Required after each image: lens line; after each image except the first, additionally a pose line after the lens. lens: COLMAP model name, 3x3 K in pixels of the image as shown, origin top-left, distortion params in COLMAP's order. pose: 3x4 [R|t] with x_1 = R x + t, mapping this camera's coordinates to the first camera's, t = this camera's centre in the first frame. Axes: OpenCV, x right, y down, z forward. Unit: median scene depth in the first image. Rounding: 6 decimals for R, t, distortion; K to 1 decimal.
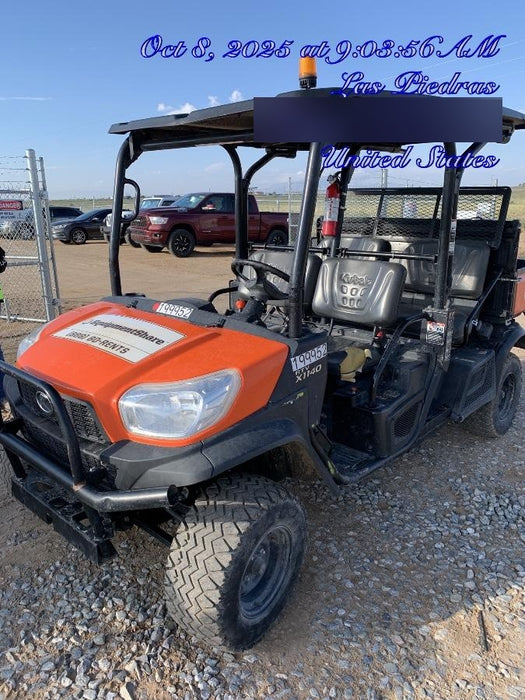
lens RADIAL K [[543.0, 0, 260.0], [0, 543.0, 337.2], [0, 0, 1]] dist [0.023916, -0.001571]
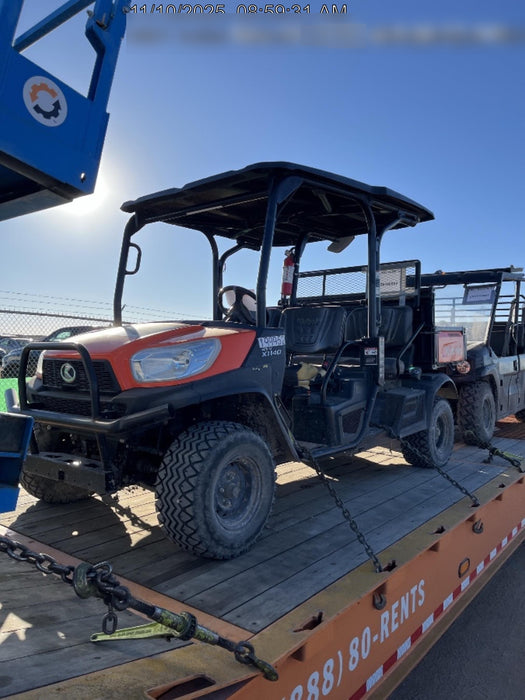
lens RADIAL K [[543.0, 0, 261.9], [0, 543.0, 349.5], [0, 0, 1]] dist [0.023916, -0.001571]
pose [[0.997948, 0.000884, 0.064019, -0.015092], [0.015737, 0.965844, -0.258644, 0.311241], [-0.062061, 0.259121, 0.963849, -0.222561]]
